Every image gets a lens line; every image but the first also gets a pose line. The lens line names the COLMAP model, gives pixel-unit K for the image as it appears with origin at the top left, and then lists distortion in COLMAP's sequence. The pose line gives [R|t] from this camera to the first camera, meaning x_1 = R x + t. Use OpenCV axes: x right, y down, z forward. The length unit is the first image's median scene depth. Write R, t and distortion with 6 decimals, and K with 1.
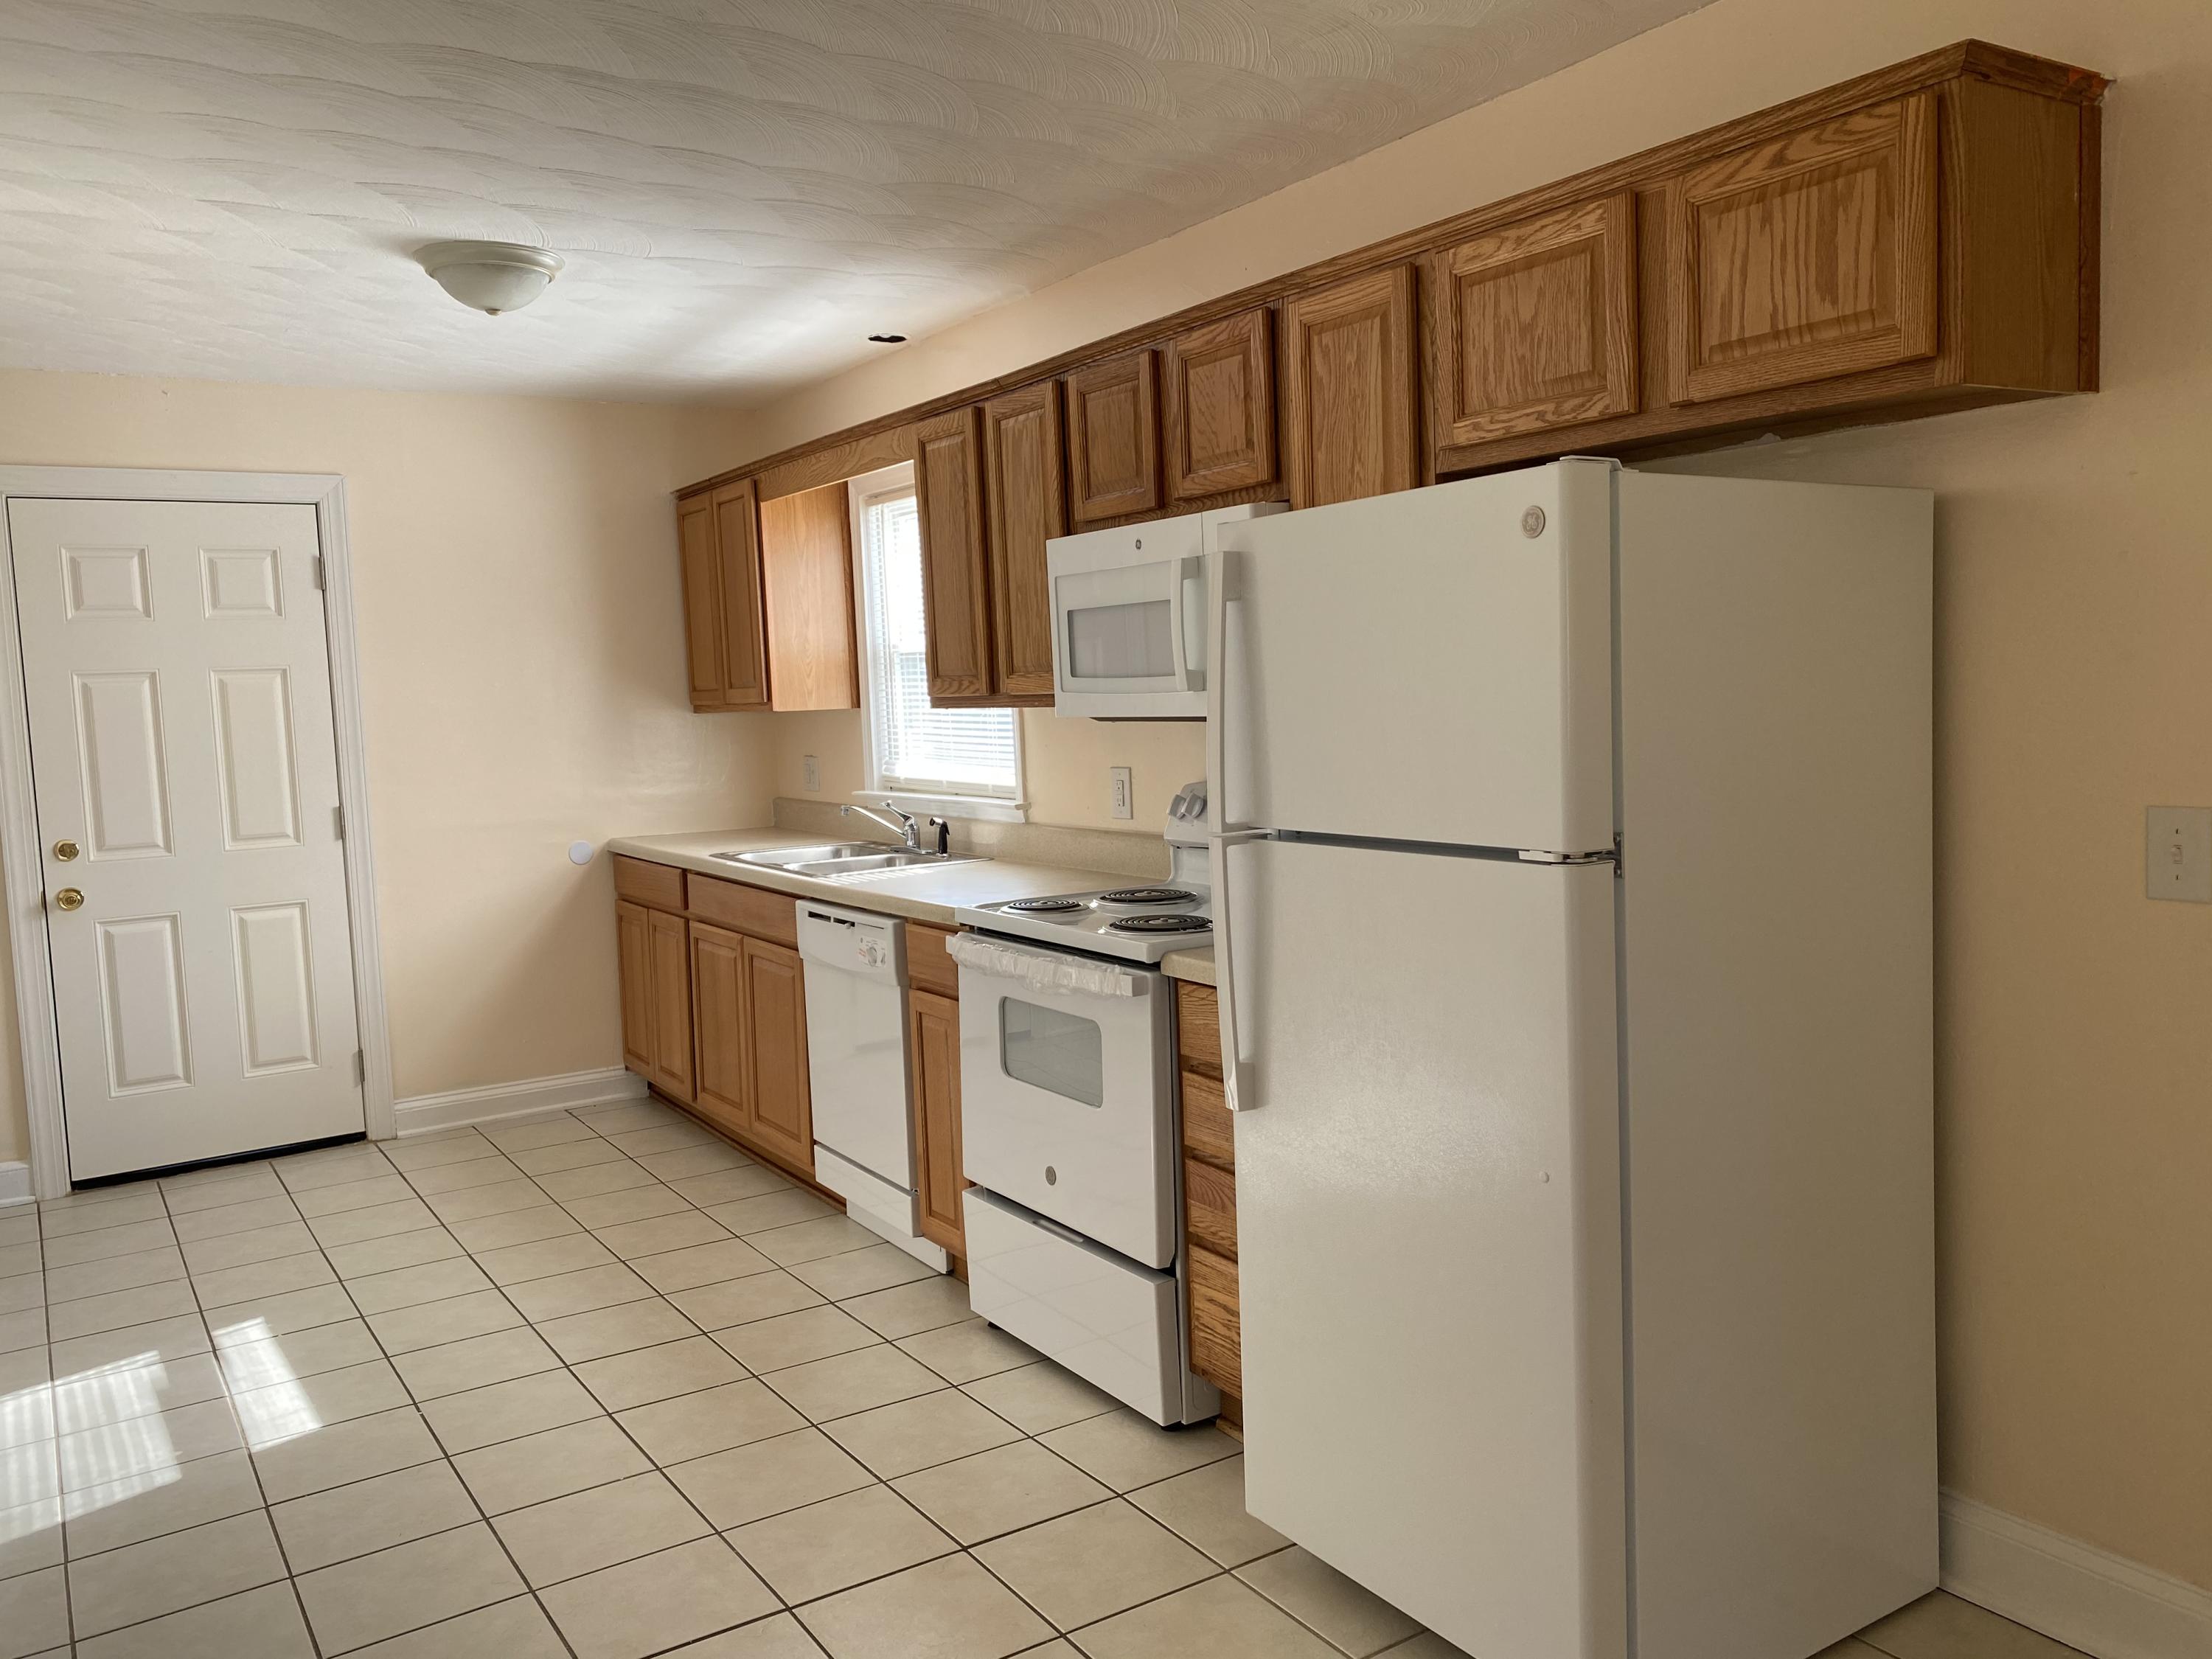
lens RADIAL K [[1714.1, 0, 1113.0], [0, 1714.1, 819.2], [0, 0, 1]] dist [0.035112, -0.023951]
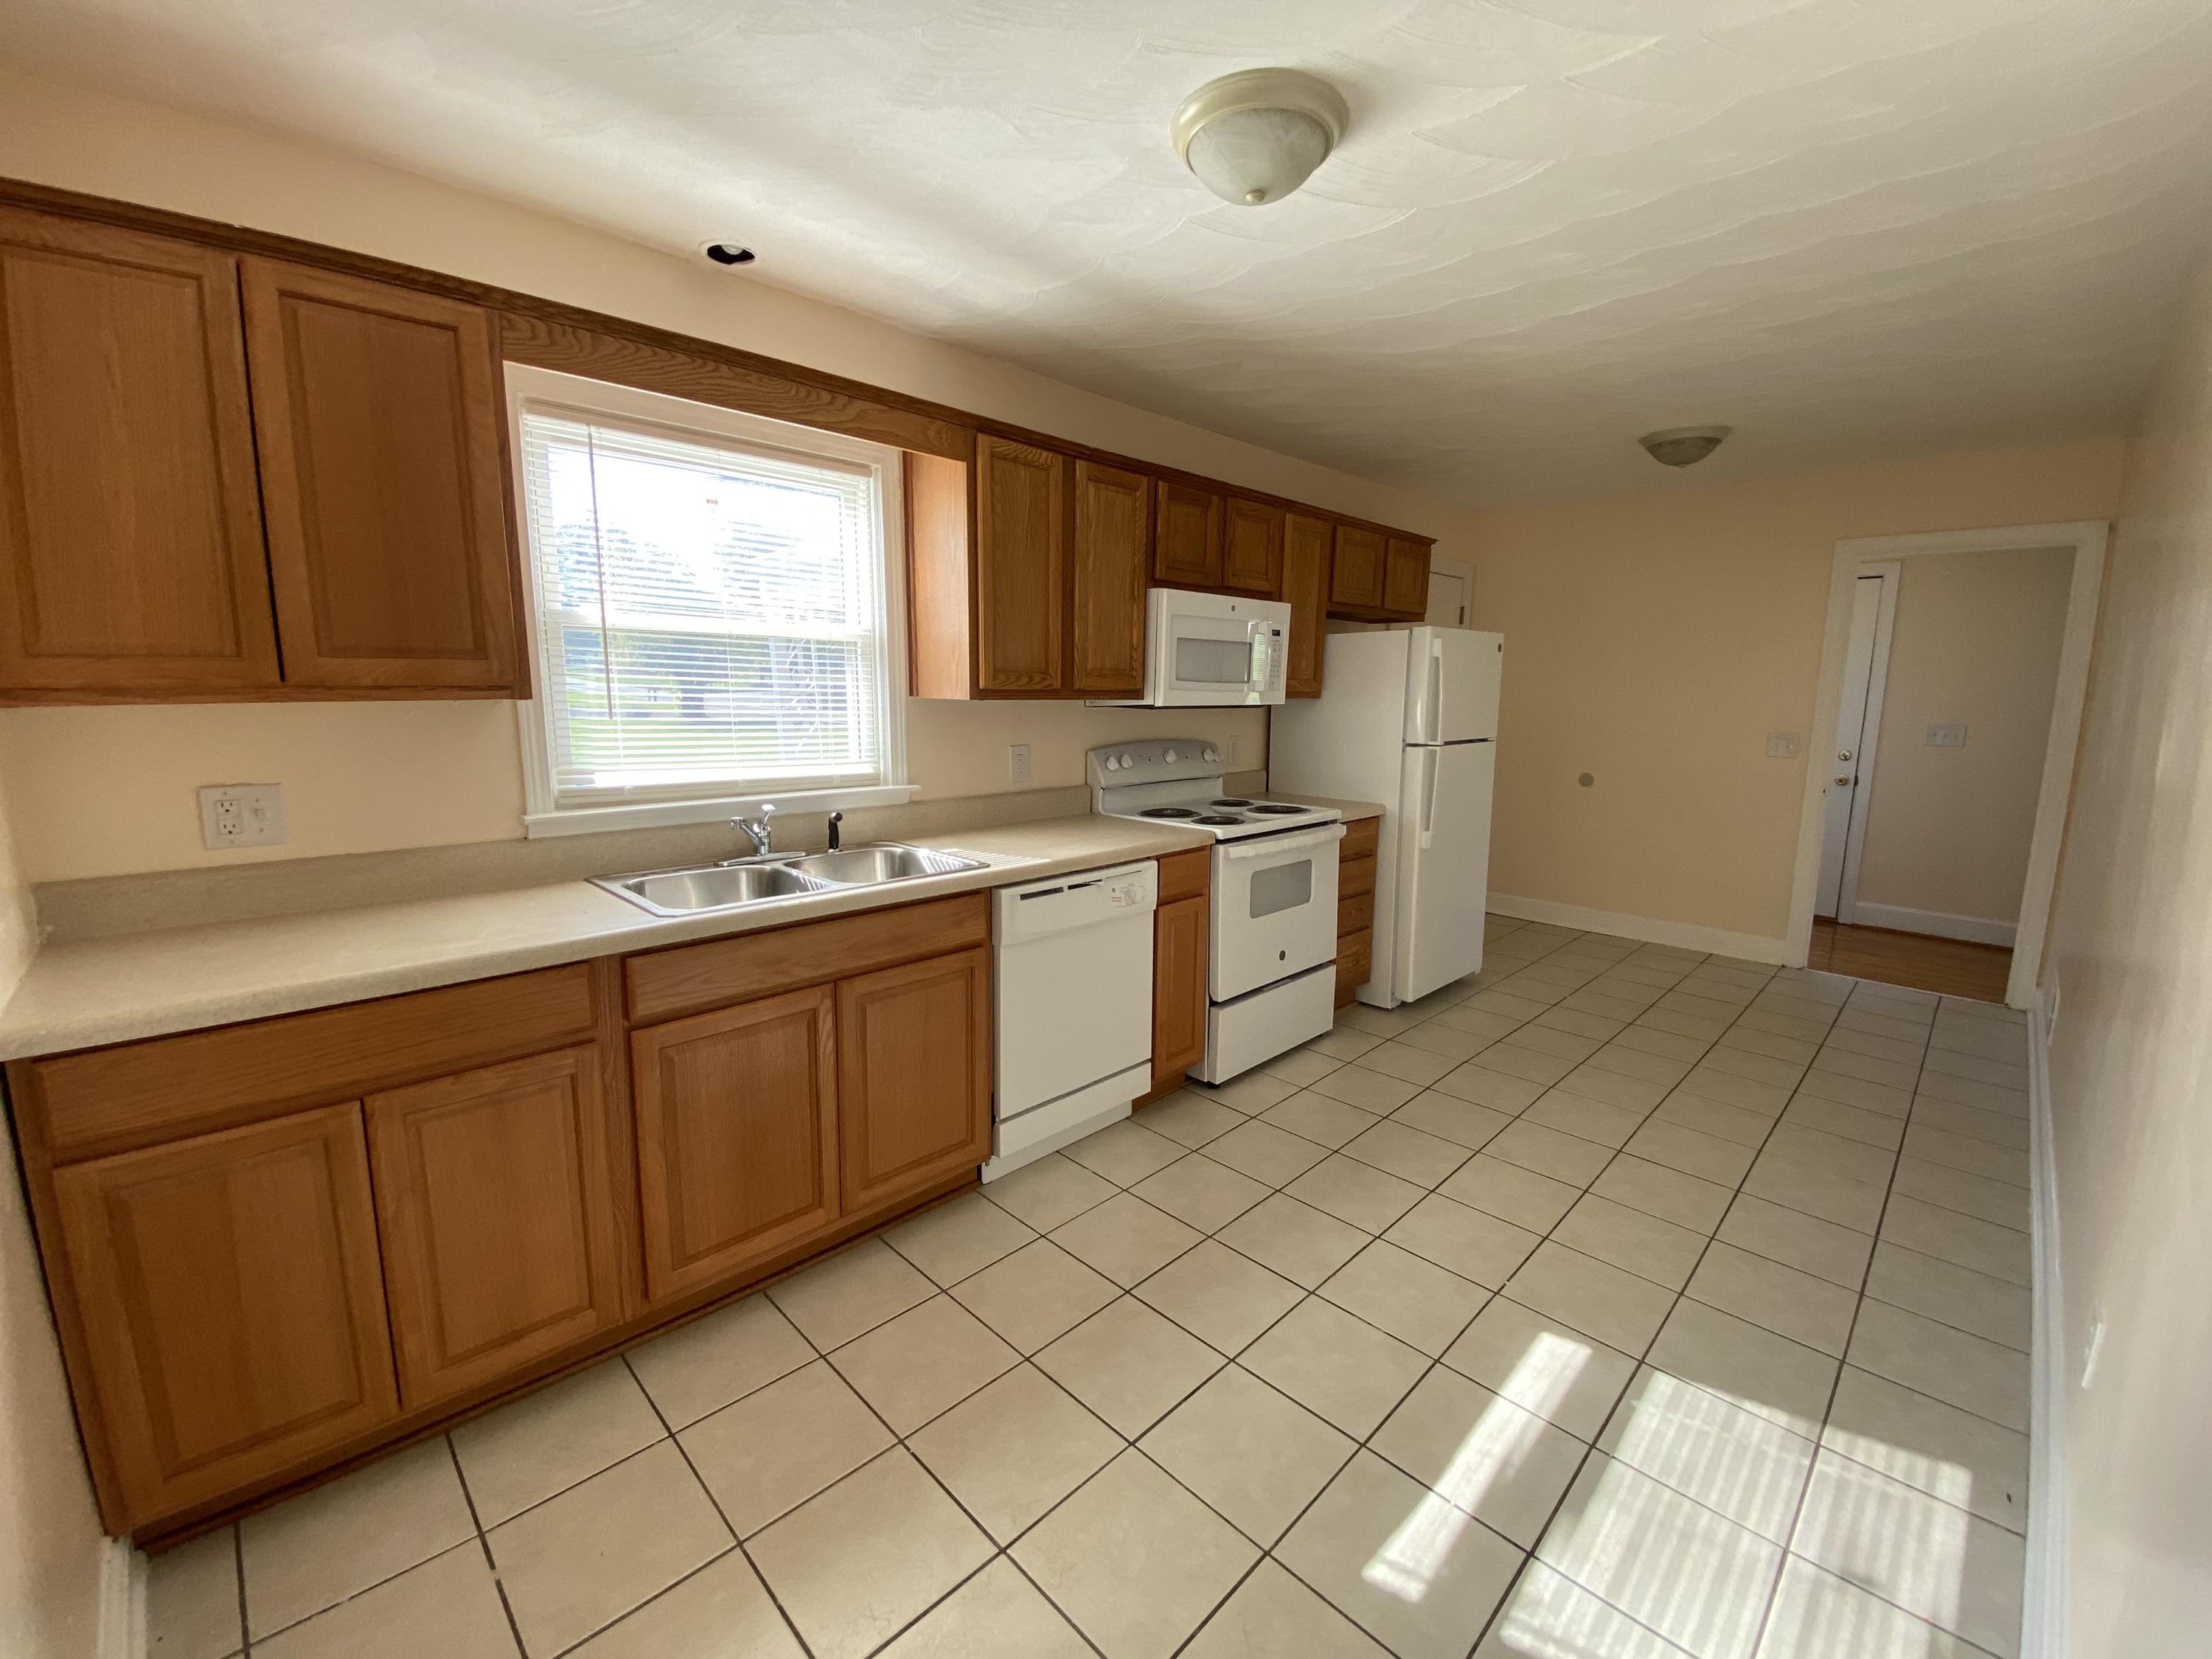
lens RADIAL K [[904.8, 0, 1113.1], [0, 904.8, 824.7], [0, 0, 1]] dist [0.045616, -0.039494]
pose [[-0.215071, -0.112770, 0.970066, -0.847132], [0.075710, 0.988396, 0.131686, -0.066037], [-0.973659, 0.101765, -0.204037, 1.251820]]
